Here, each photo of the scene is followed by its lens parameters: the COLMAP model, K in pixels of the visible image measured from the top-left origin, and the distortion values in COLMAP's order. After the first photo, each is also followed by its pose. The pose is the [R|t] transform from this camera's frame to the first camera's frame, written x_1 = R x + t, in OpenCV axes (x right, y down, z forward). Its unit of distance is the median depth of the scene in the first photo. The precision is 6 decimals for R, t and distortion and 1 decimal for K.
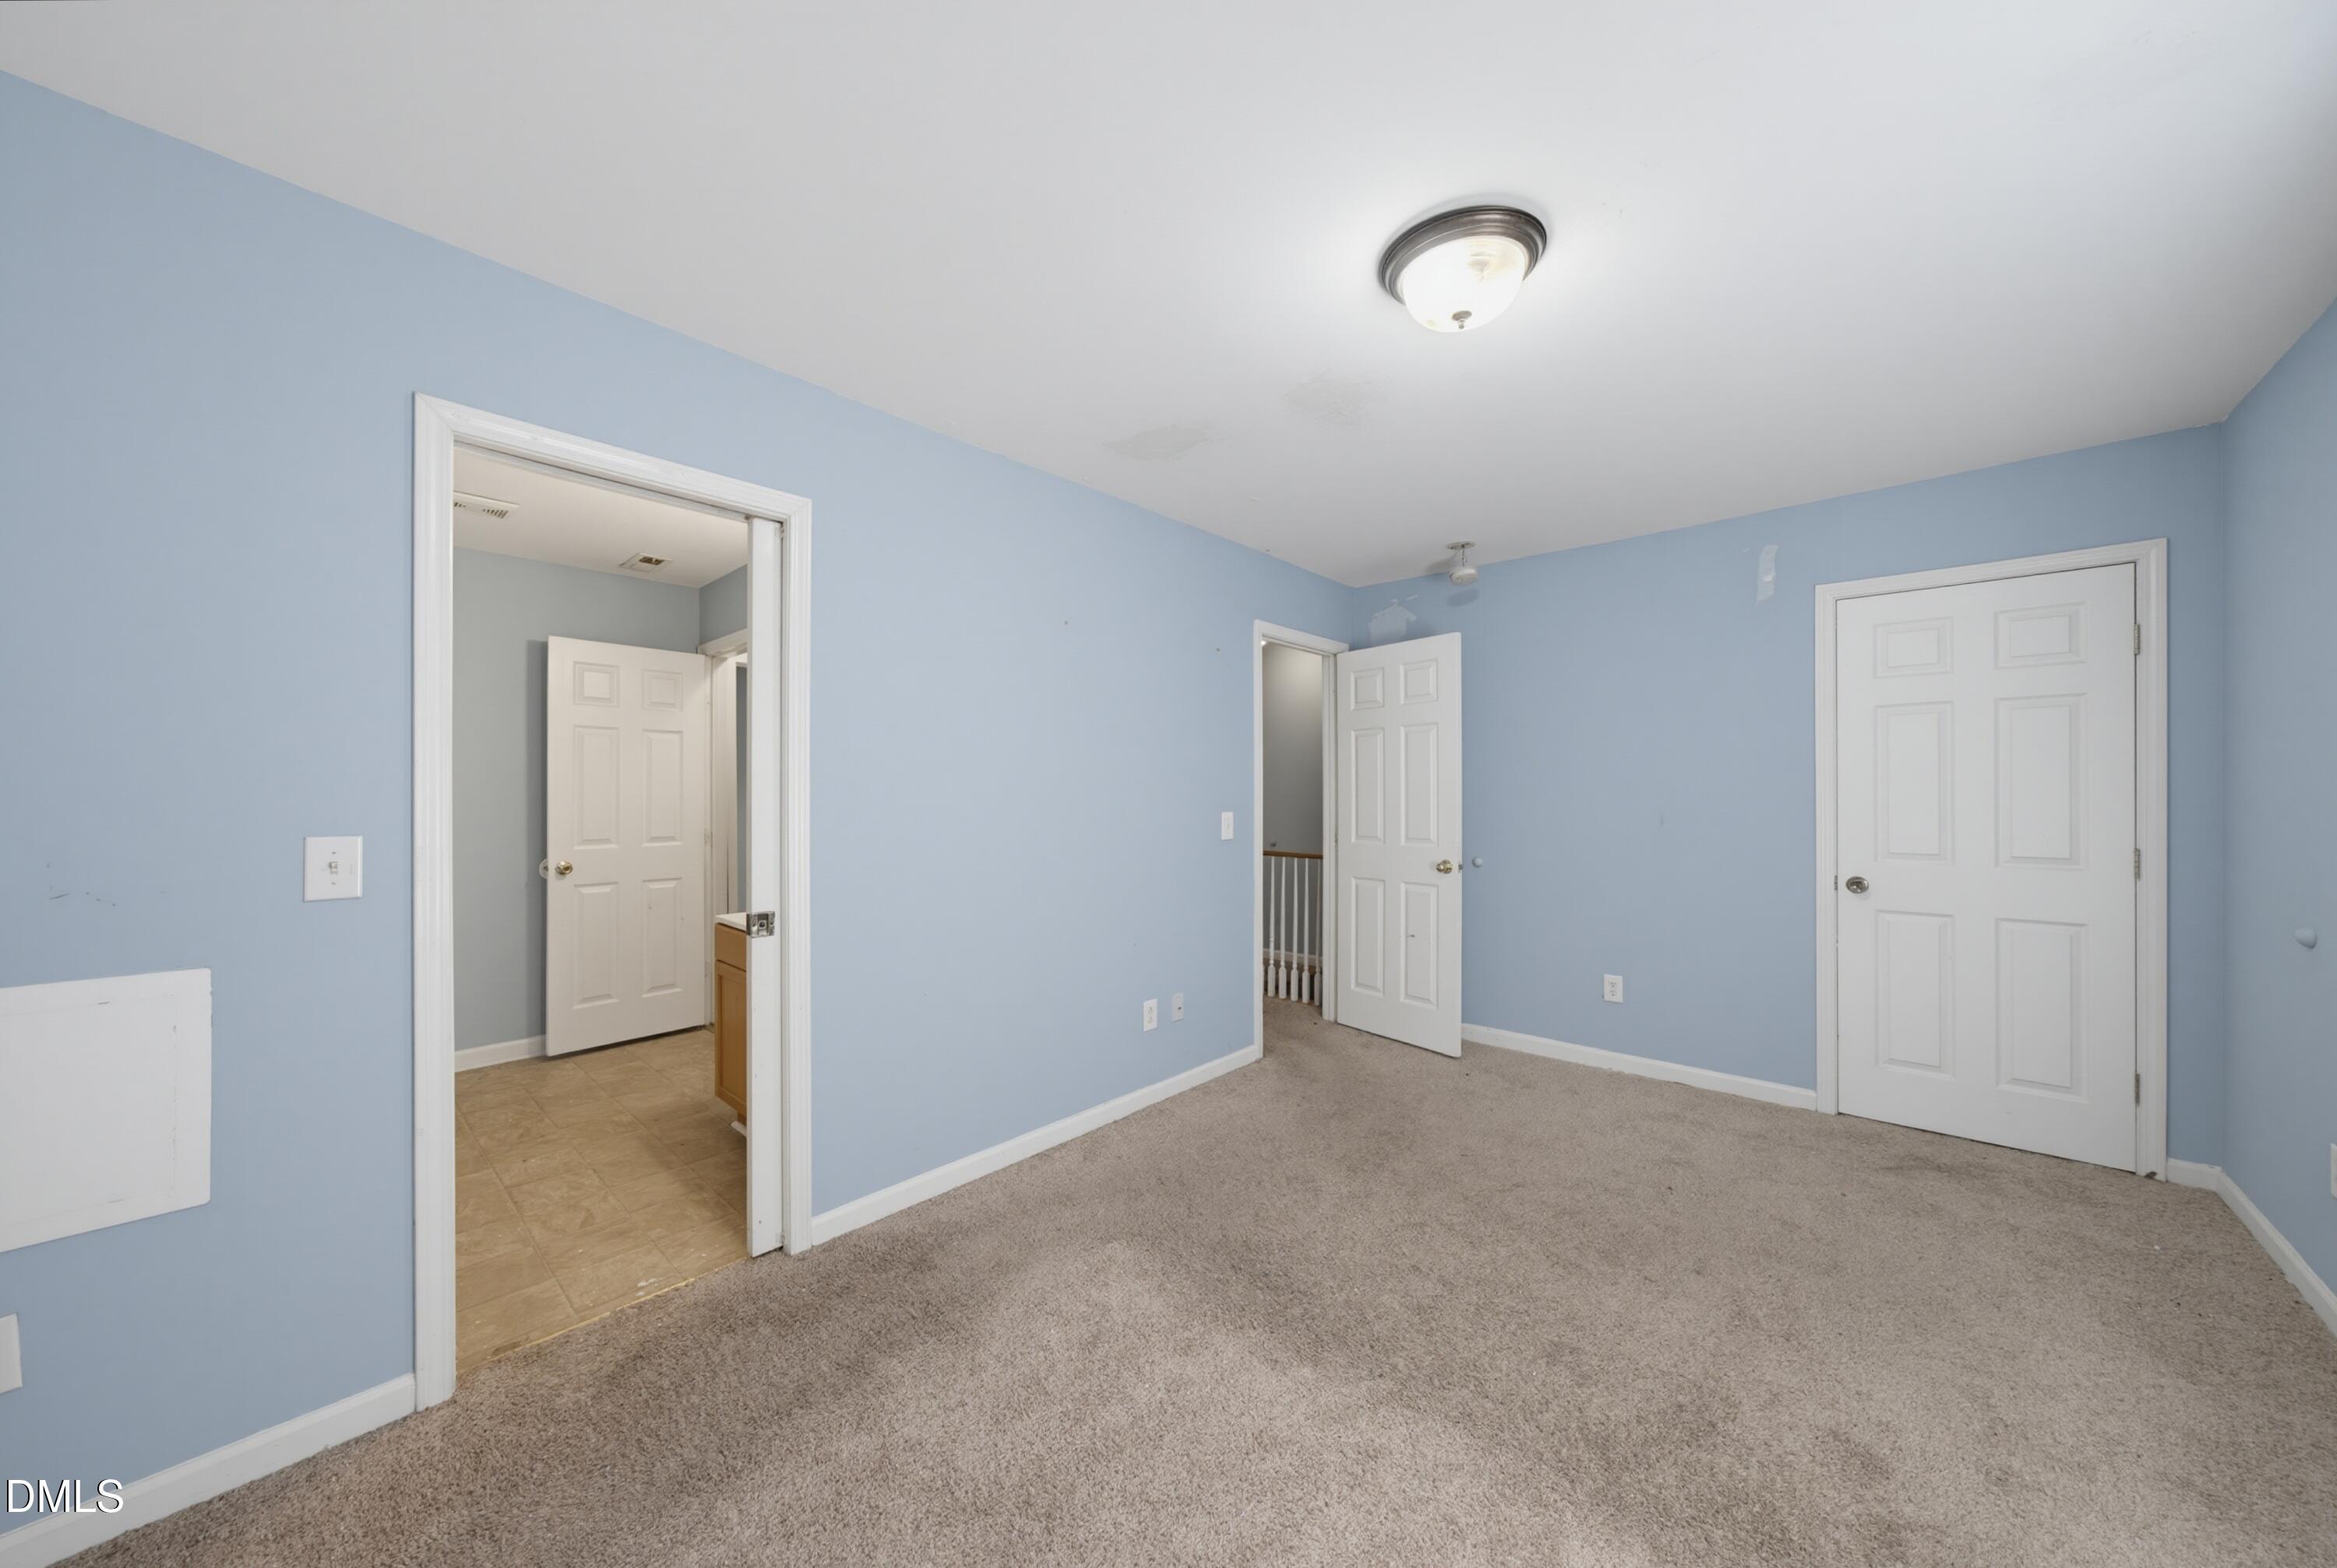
lens RADIAL K [[798.5, 0, 1178.0], [0, 798.5, 778.2], [0, 0, 1]] dist [-0.010178, 0.000709]
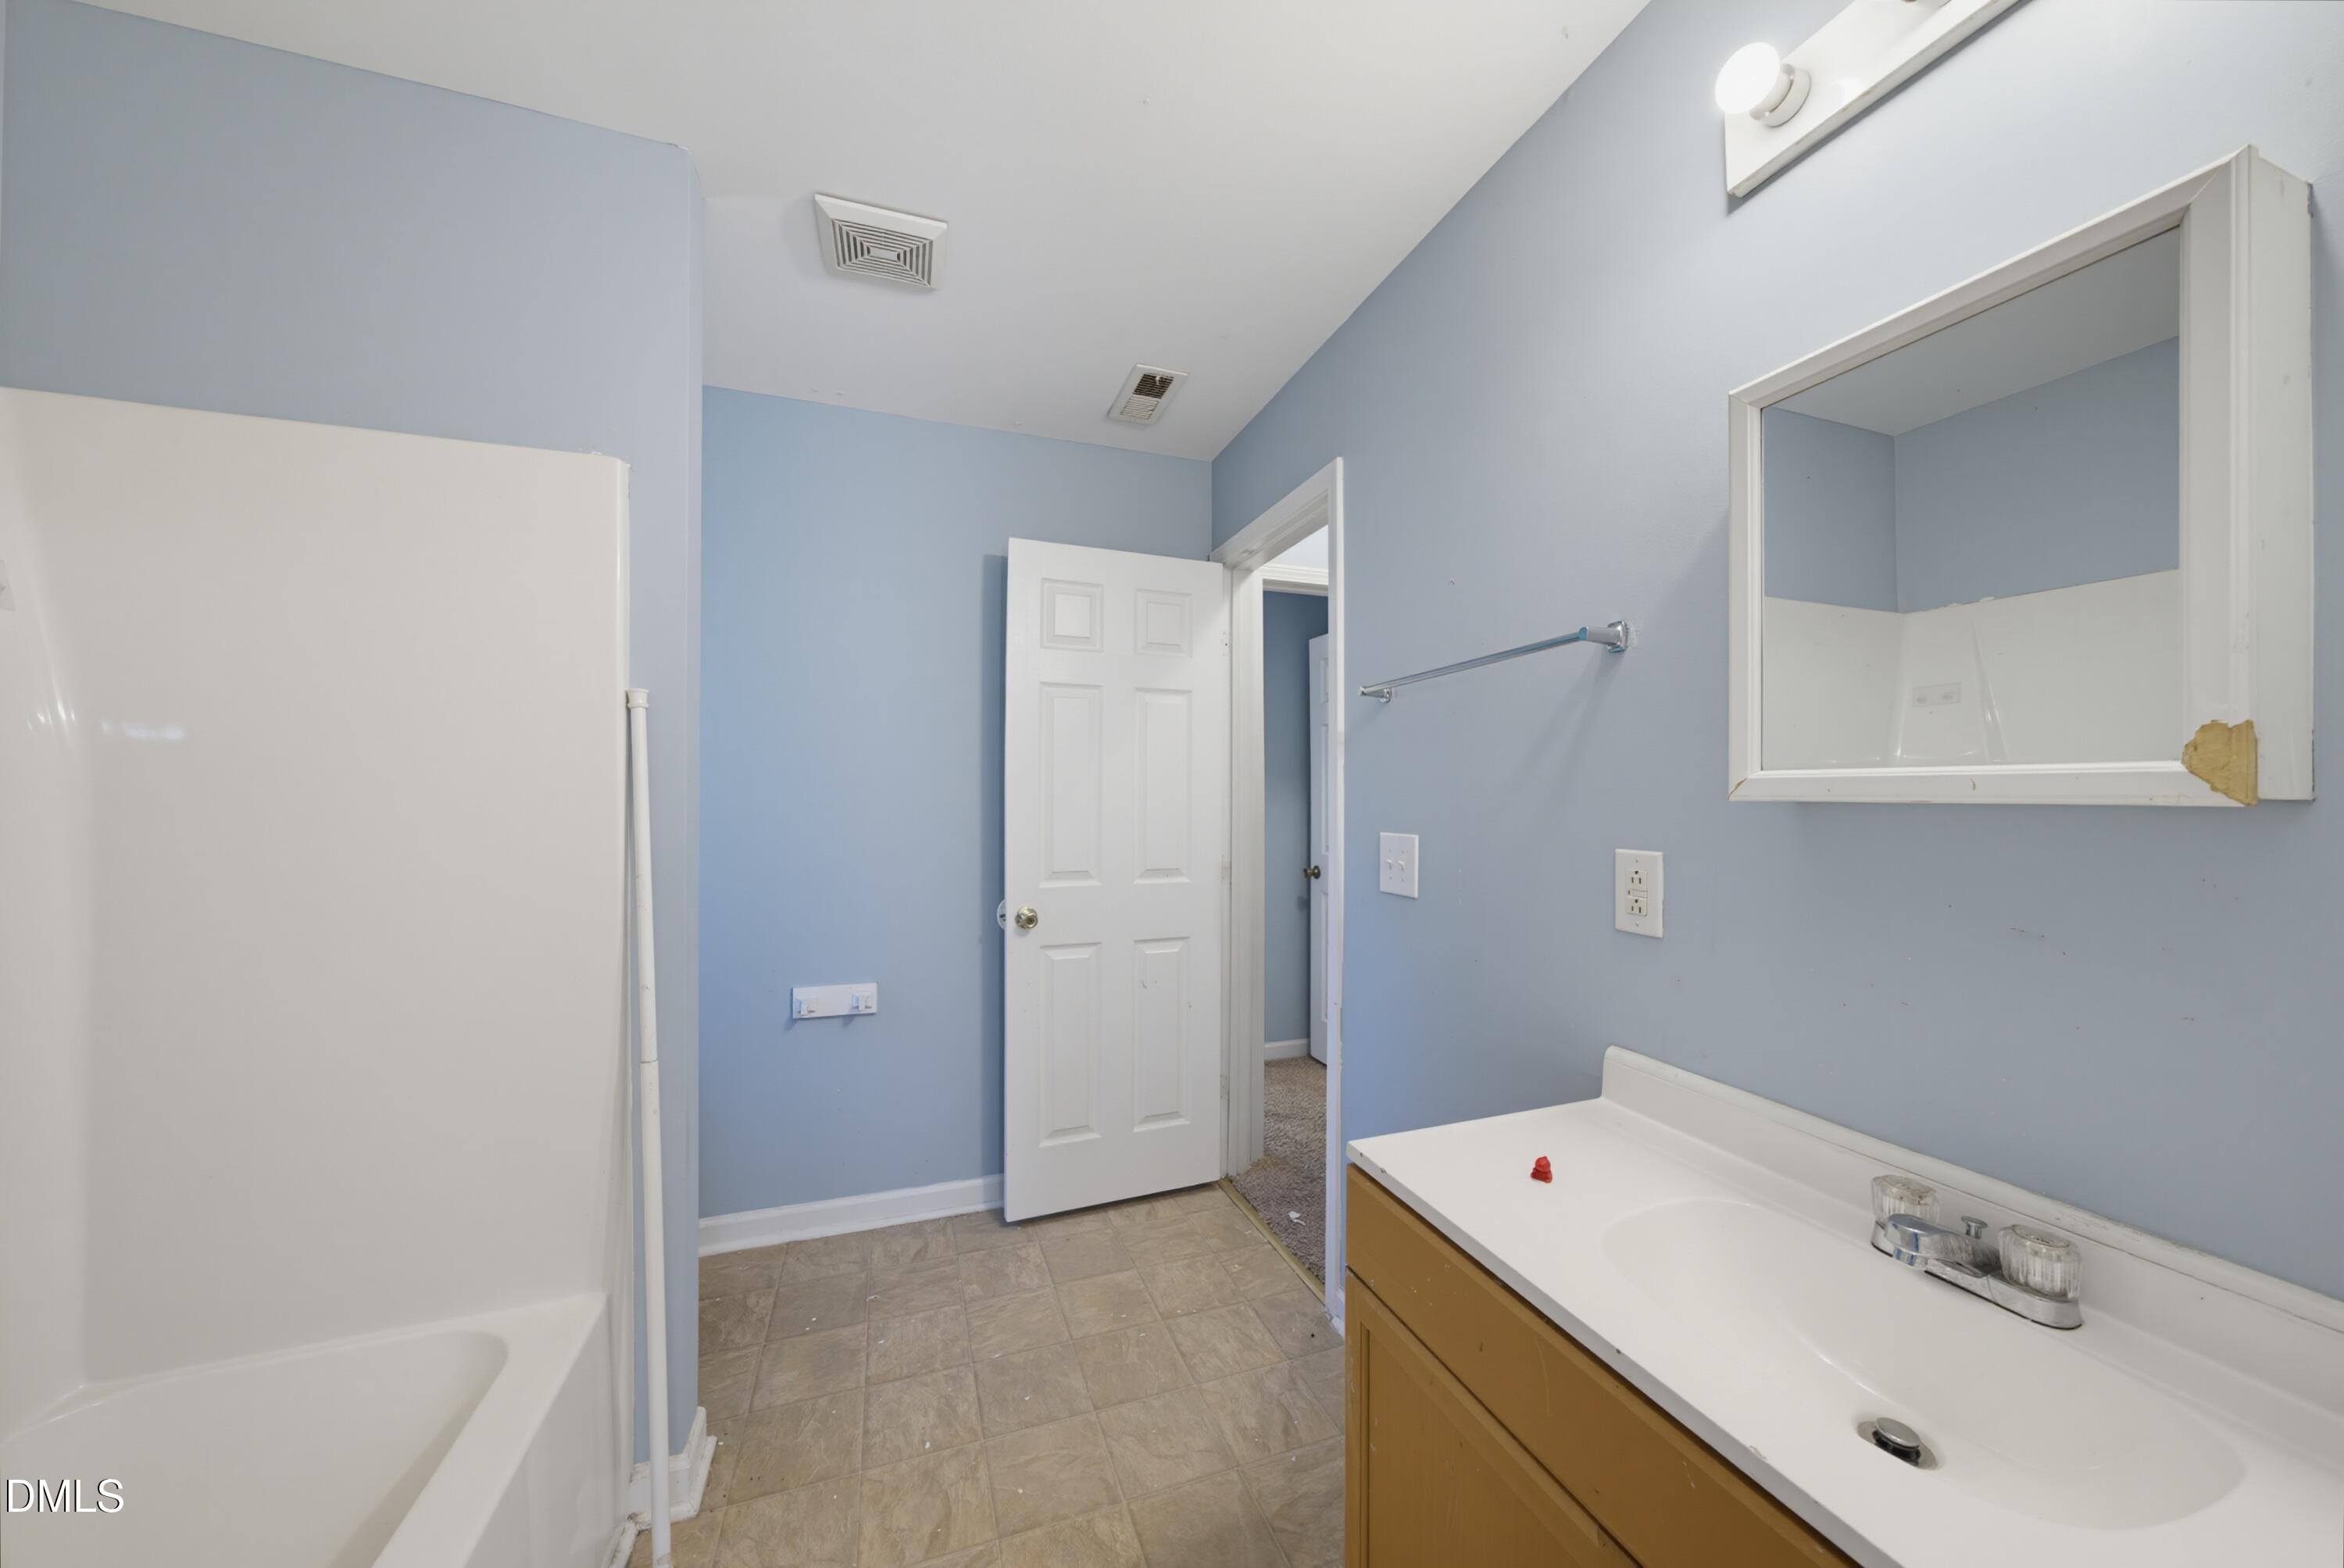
lens RADIAL K [[800.9, 0, 1171.4], [0, 800.9, 796.0], [0, 0, 1]] dist [-0.010178, 0.000709]
pose [[0.875036, 0.001693, -0.484055, -0.374716], [-0.002899, 0.999994, -0.001743, 0.021961], [0.484049, 0.002928, 0.875036, 0.508976]]
